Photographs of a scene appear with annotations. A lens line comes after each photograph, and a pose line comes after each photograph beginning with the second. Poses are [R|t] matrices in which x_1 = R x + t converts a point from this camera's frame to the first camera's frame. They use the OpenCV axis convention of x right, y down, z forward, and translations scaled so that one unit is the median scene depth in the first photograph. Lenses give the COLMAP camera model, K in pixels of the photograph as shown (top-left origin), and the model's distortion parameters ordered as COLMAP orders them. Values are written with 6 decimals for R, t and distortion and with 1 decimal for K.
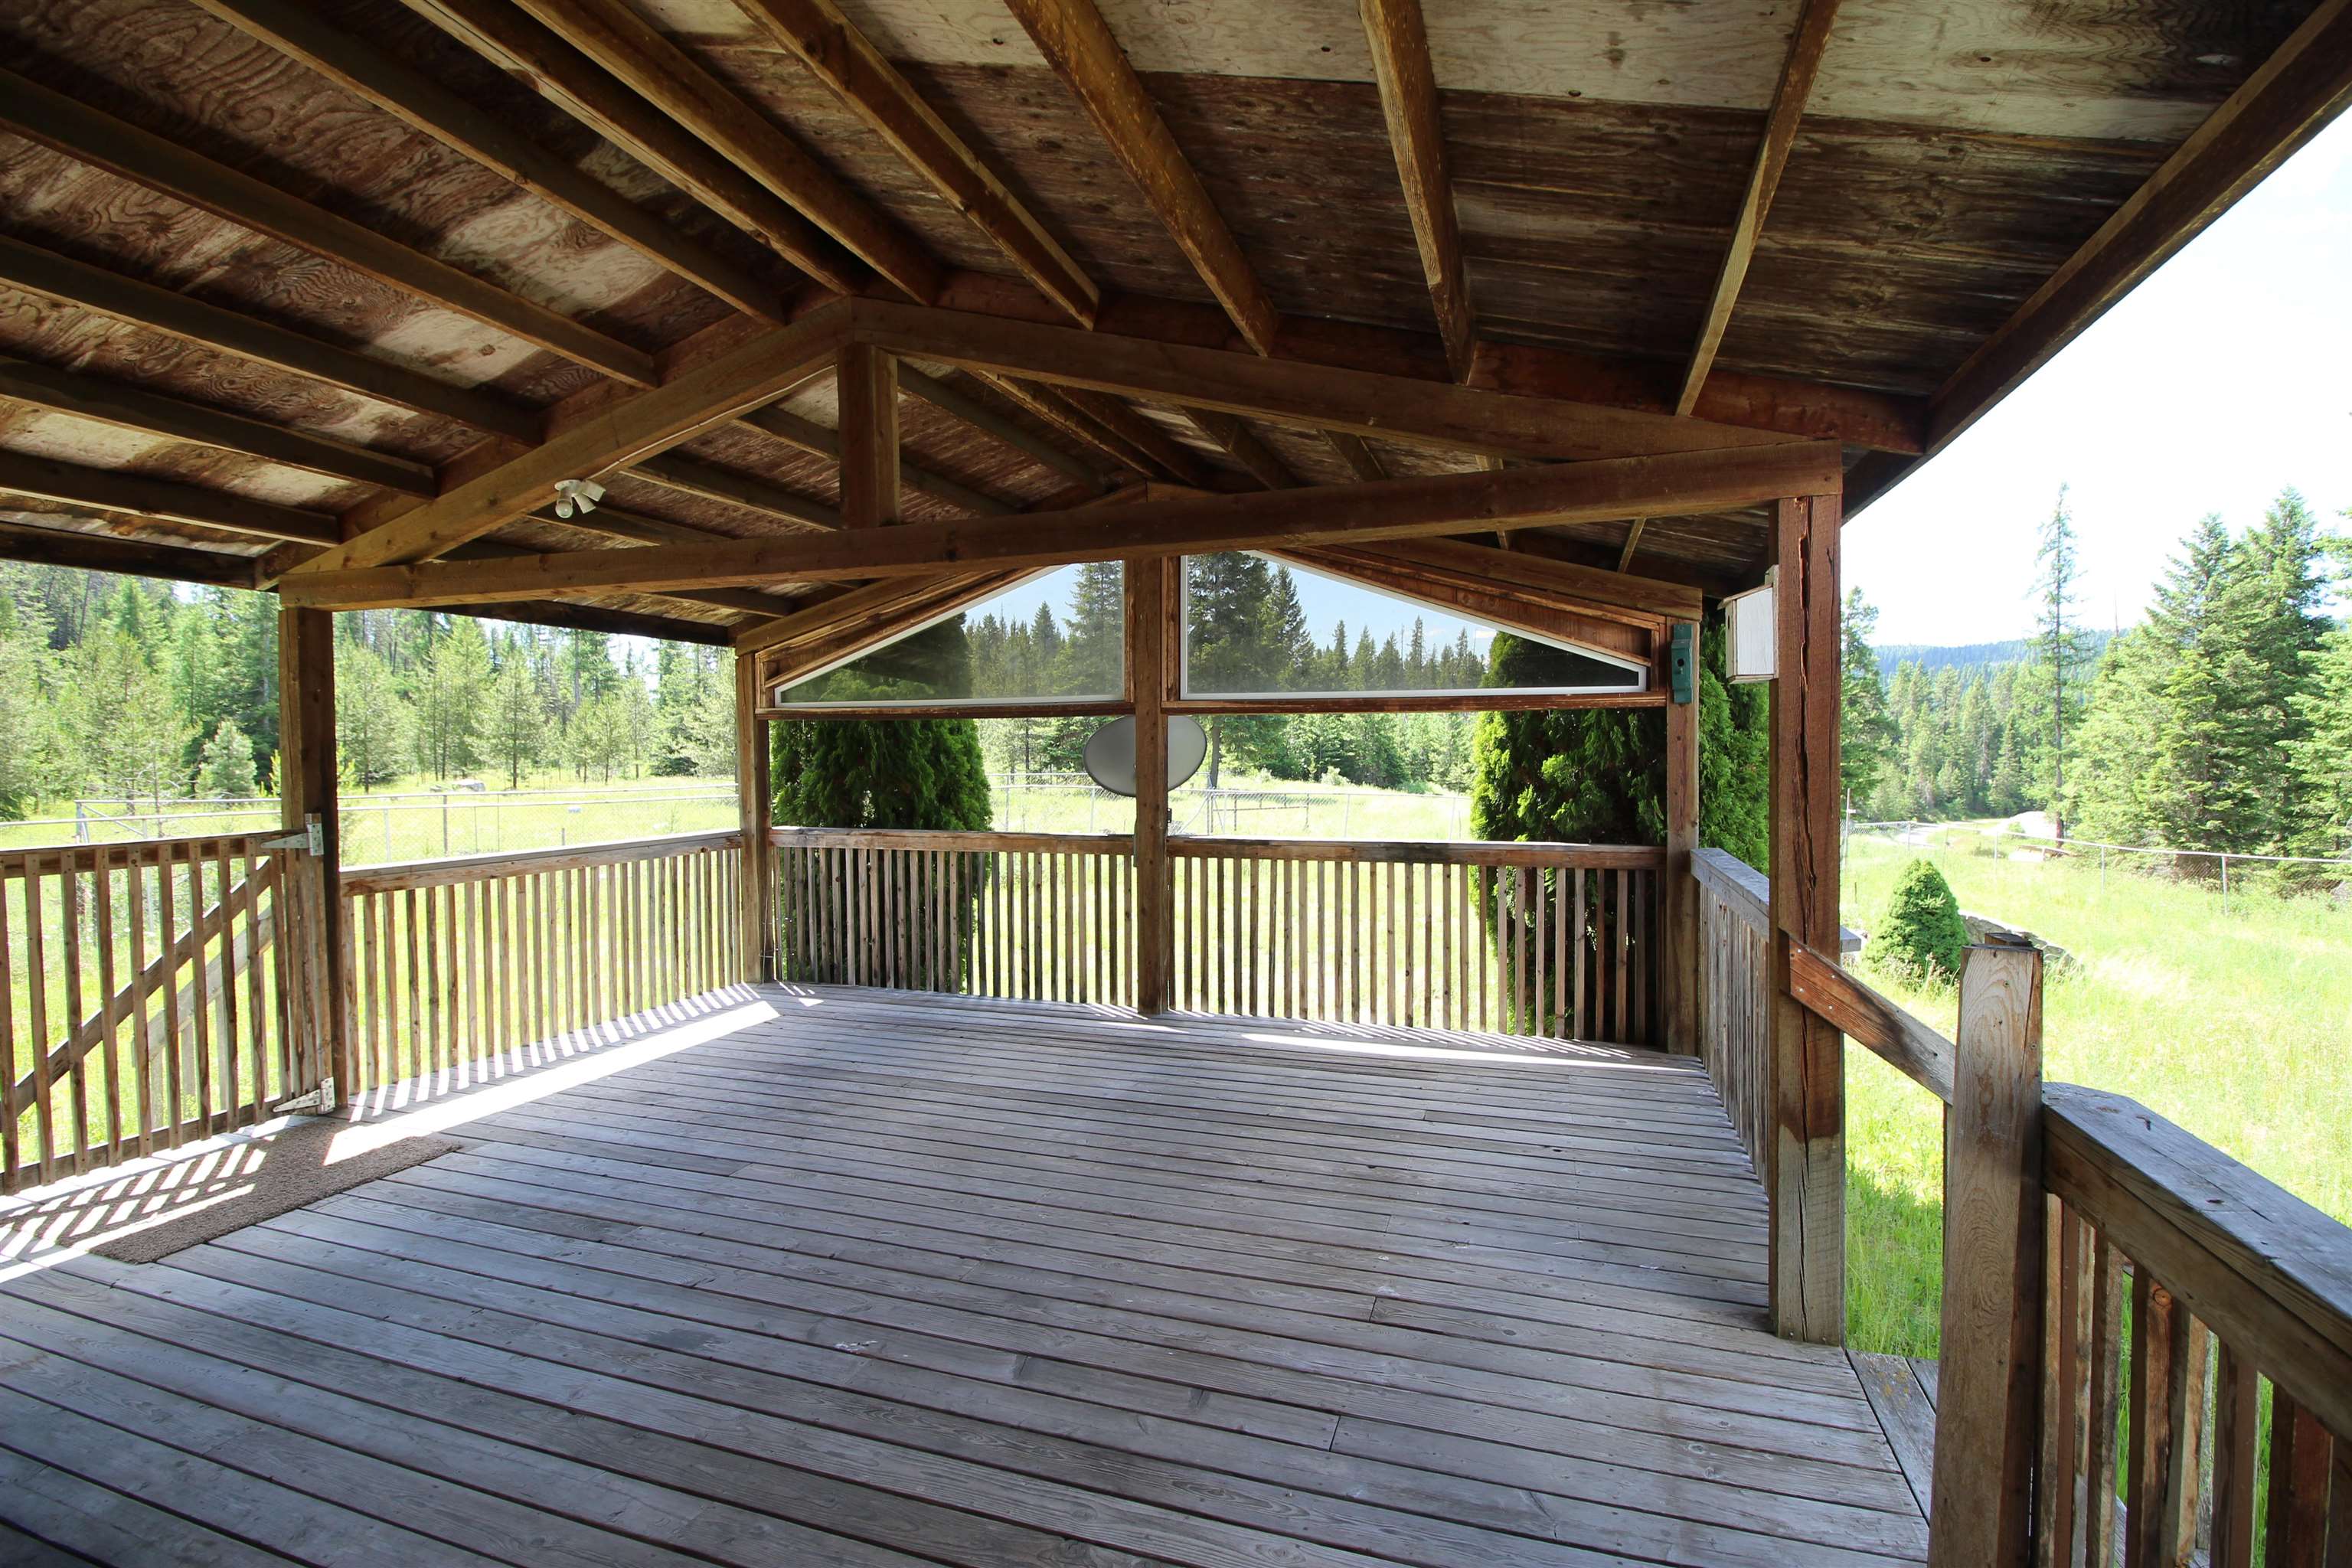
lens RADIAL K [[1087.5, 0, 1180.6], [0, 1087.5, 786.0], [0, 0, 1]] dist [-0.008189, -0.003128]
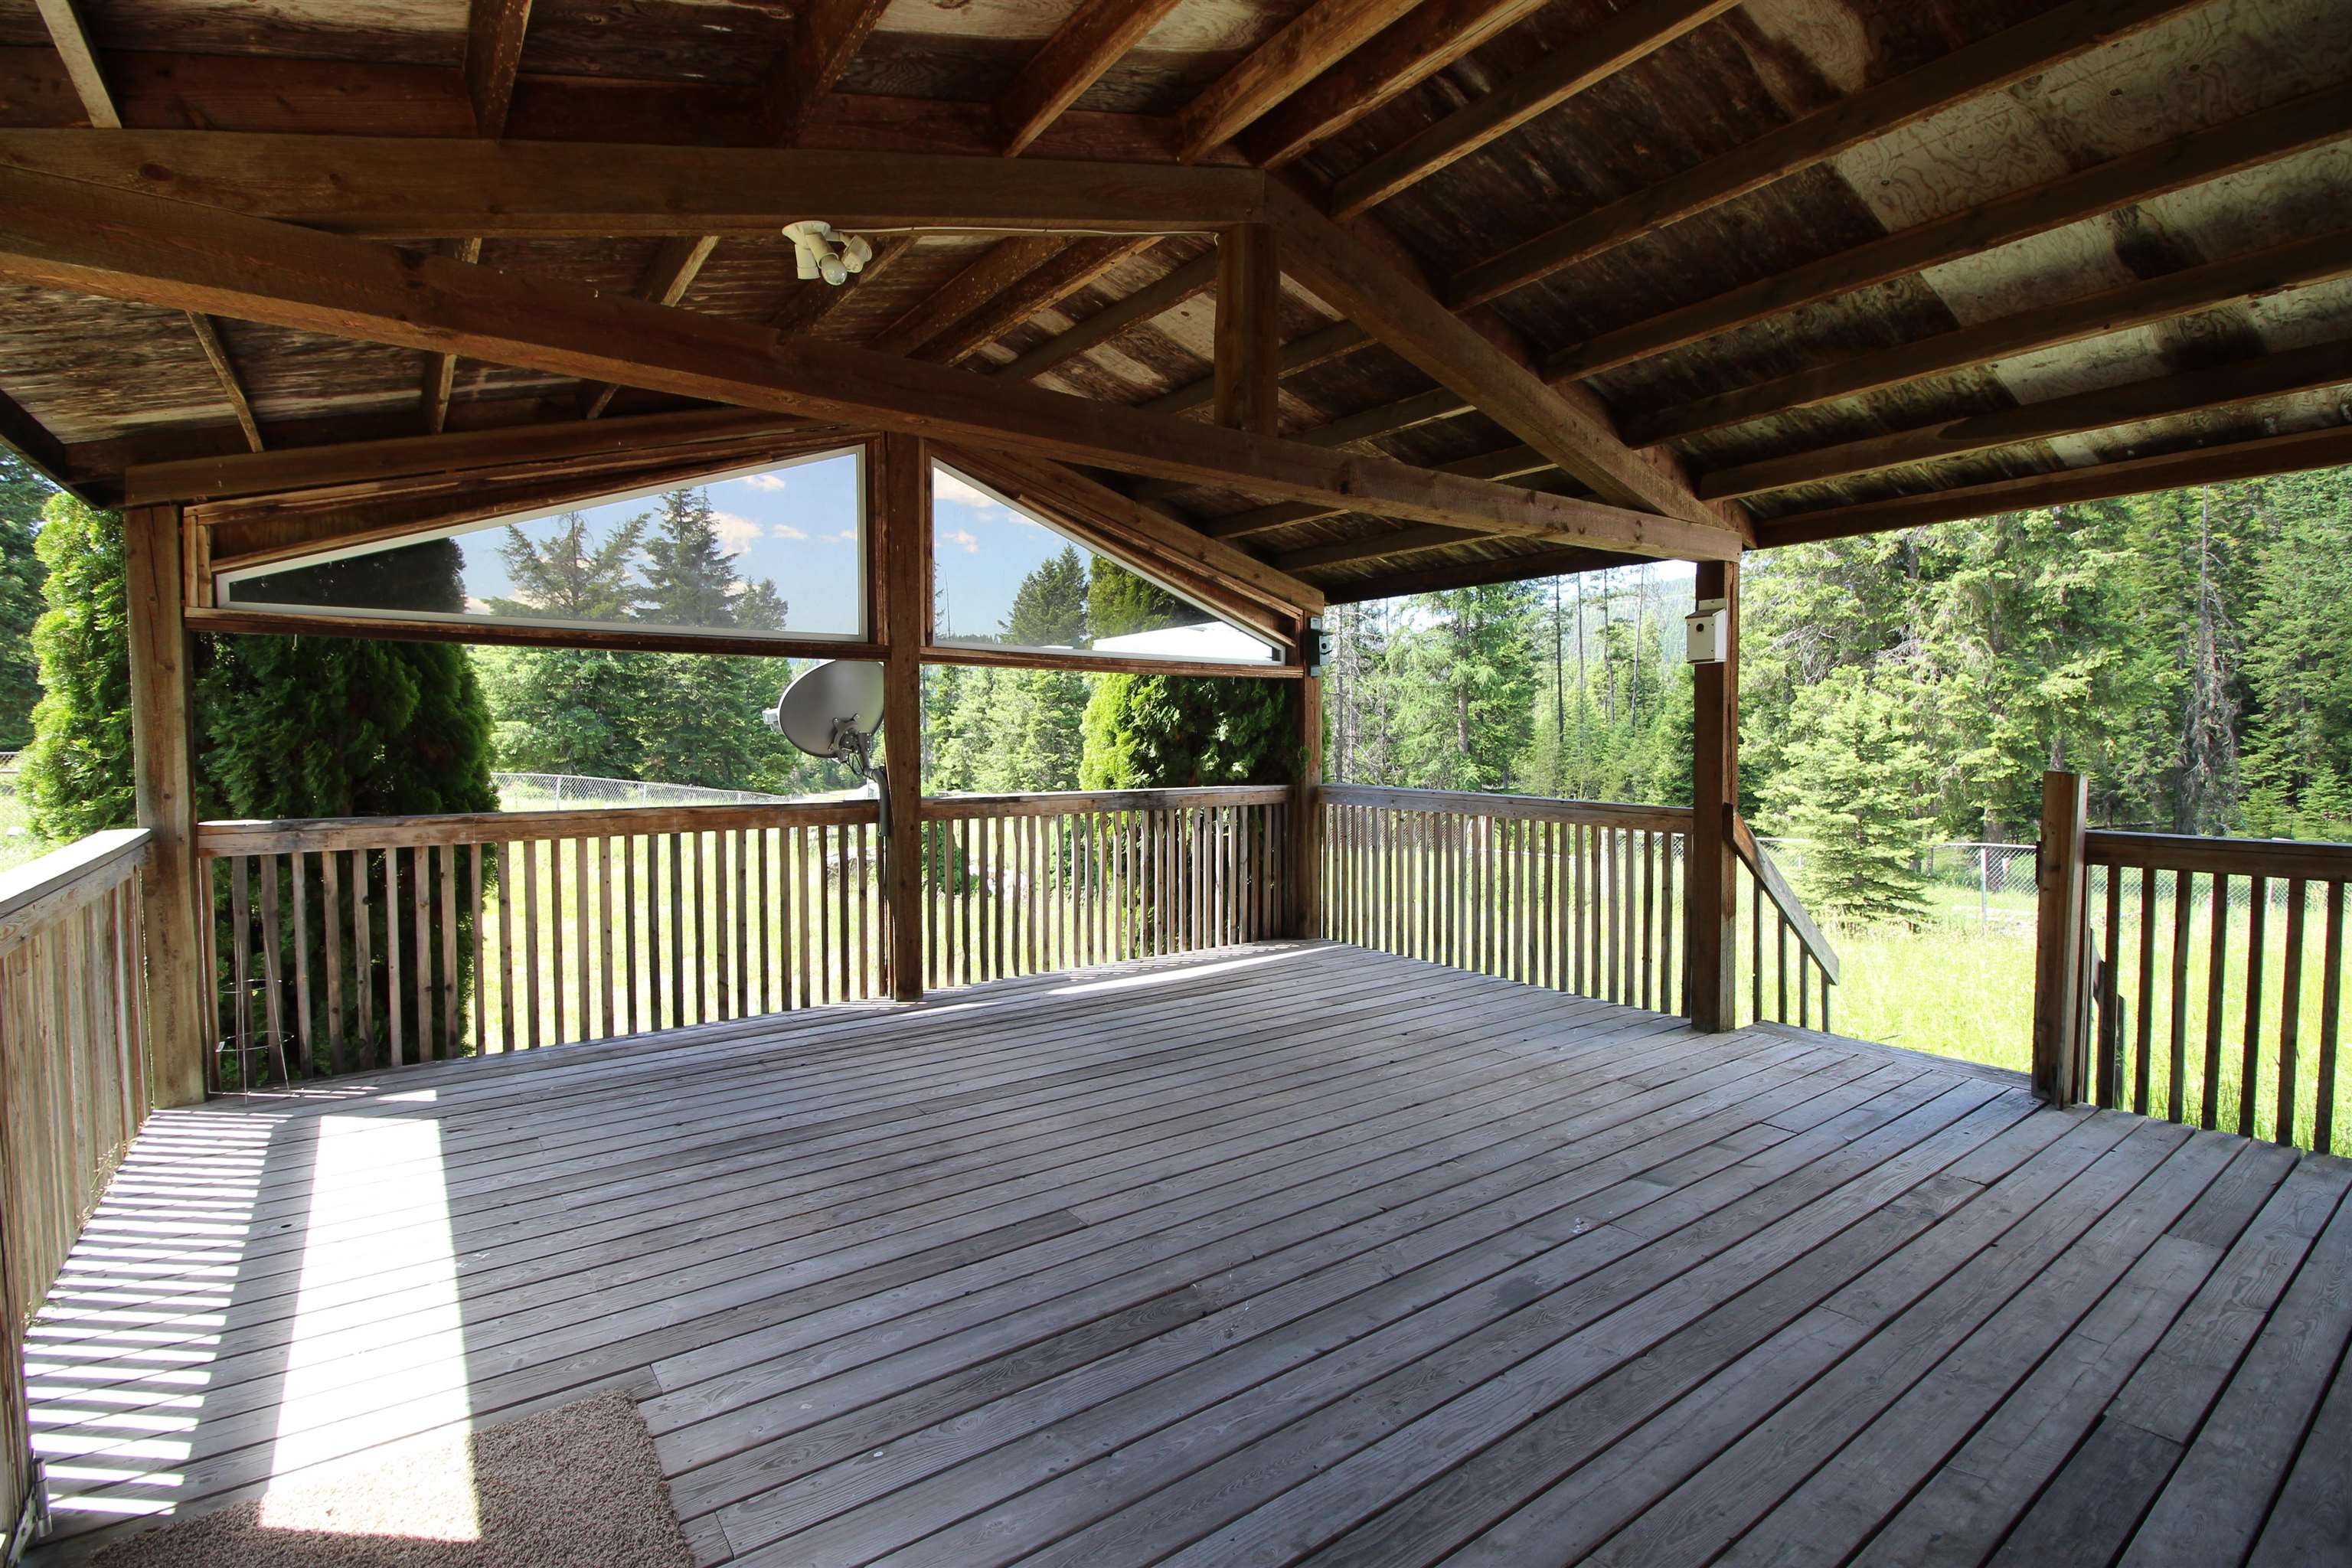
lens RADIAL K [[1087.5, 0, 1182.7], [0, 1087.5, 779.2], [0, 0, 1]] dist [-0.008189, -0.003128]
pose [[0.574204, -0.029146, 0.818193, -0.713439], [0.021163, 0.999561, 0.020756, 0.019289], [-0.818439, 0.005397, 0.574569, 0.355614]]
